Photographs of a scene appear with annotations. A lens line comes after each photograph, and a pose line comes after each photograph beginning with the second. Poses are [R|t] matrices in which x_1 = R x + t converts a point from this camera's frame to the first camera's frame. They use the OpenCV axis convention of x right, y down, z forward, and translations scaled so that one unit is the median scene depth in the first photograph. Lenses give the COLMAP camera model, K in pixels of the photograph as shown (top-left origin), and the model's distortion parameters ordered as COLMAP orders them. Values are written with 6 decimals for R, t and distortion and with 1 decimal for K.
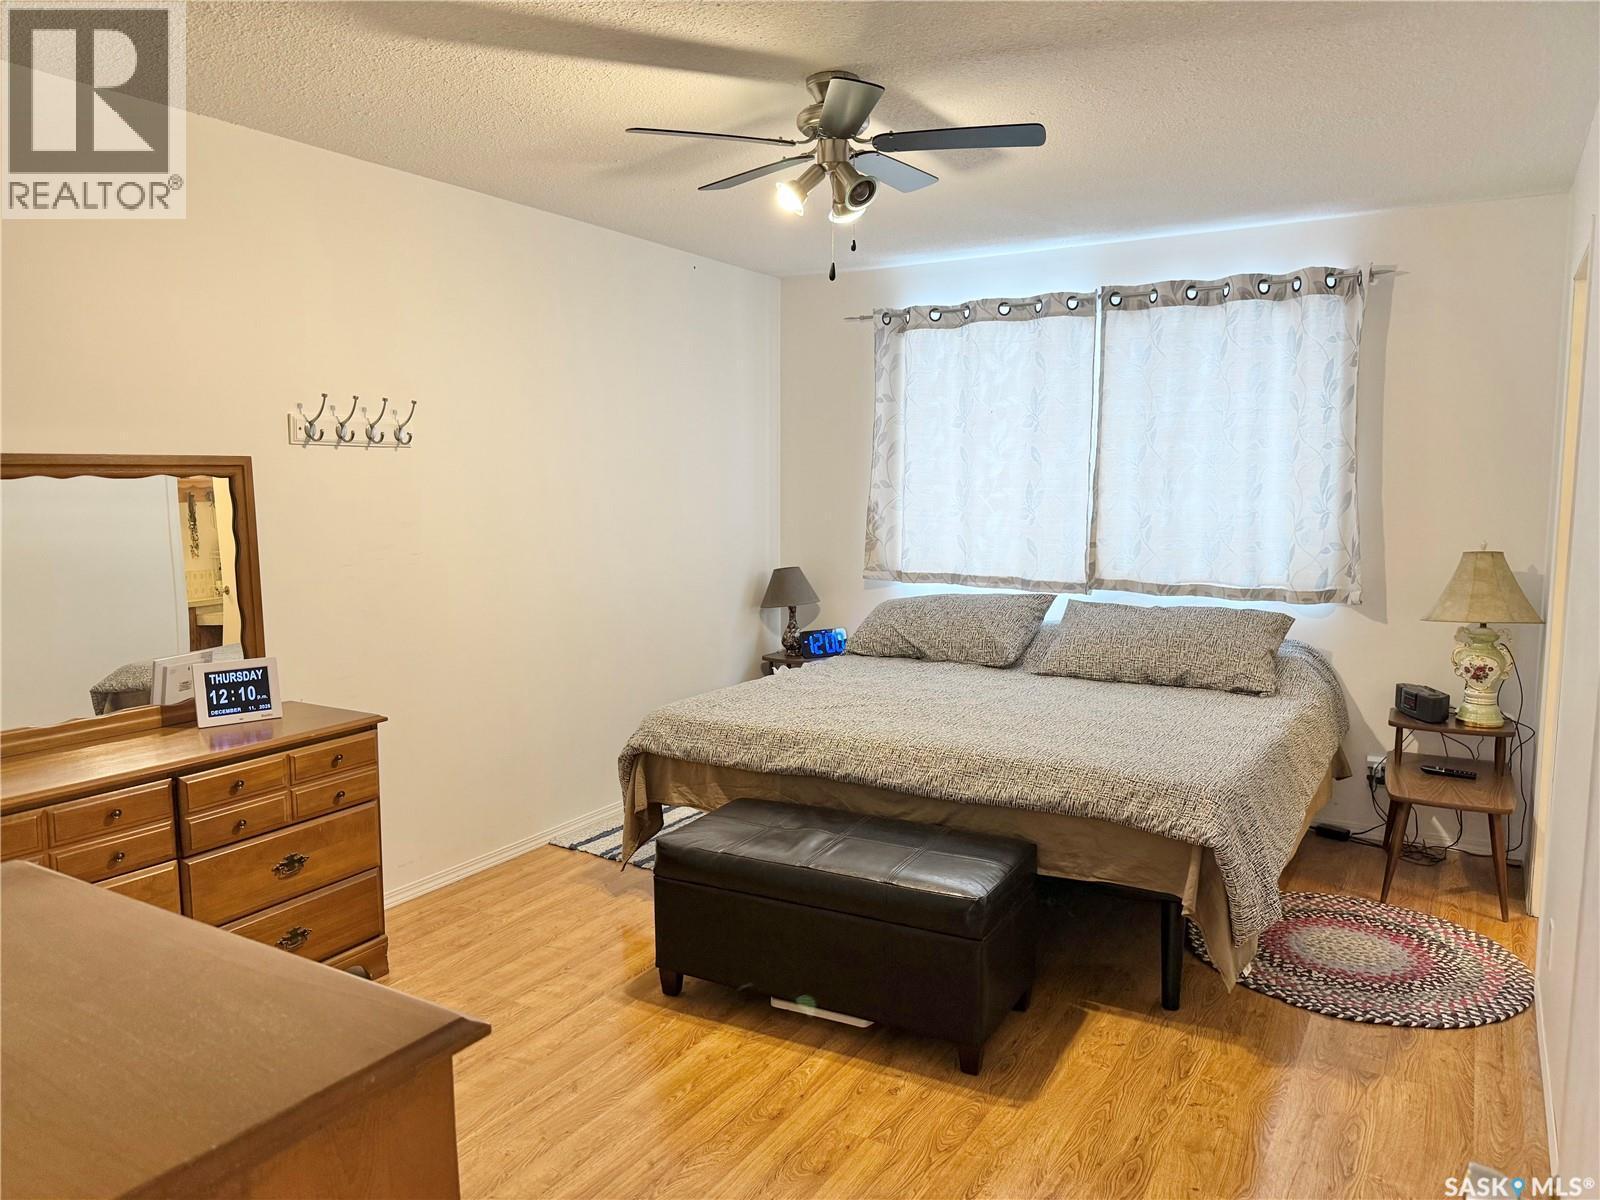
lens RADIAL K [[1127.2, 0, 801.4], [0, 1127.2, 592.0], [0, 0, 1]] dist [0.091540, -0.104791]
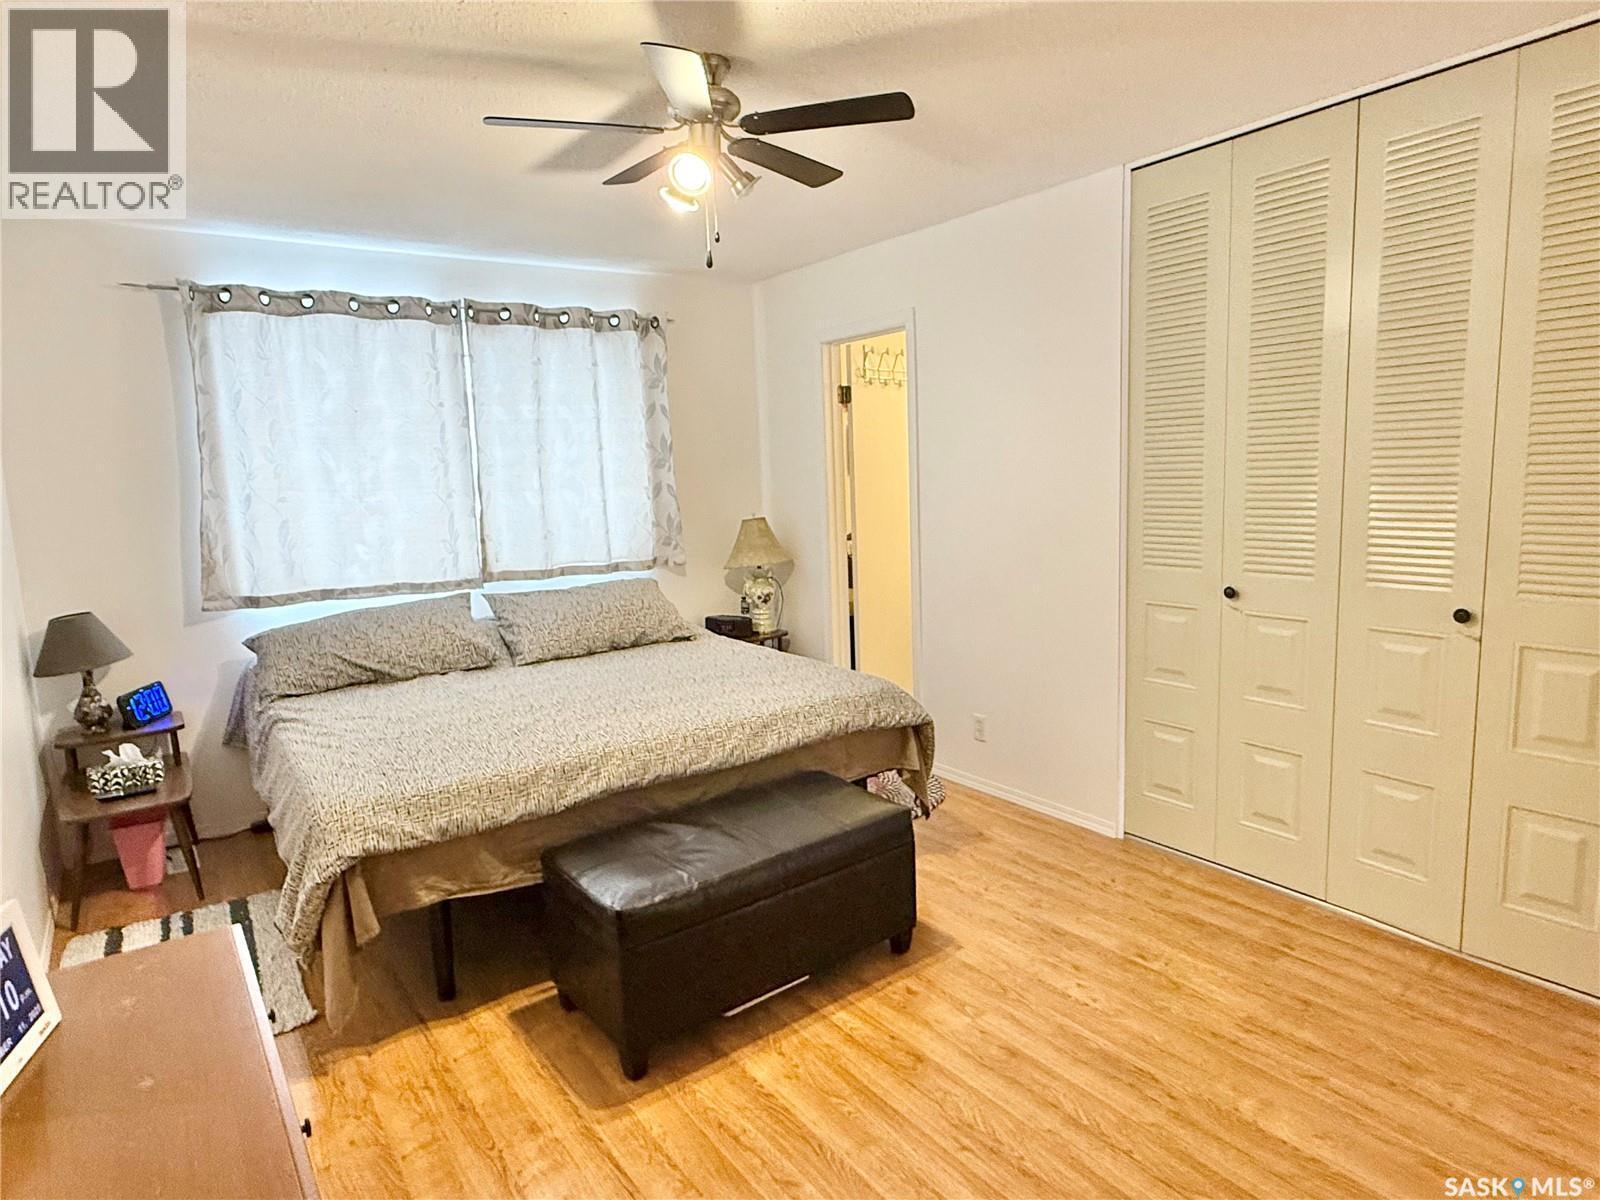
lens RADIAL K [[953.3, 0, 804.1], [0, 953.3, 577.4], [0, 0, 1]] dist [0.001810, 0.000239]
pose [[0.398420, -0.122061, 0.909045, -0.488867], [0.125607, 0.989029, 0.077749, -0.044377], [-0.908562, 0.083206, 0.409380, 0.405585]]
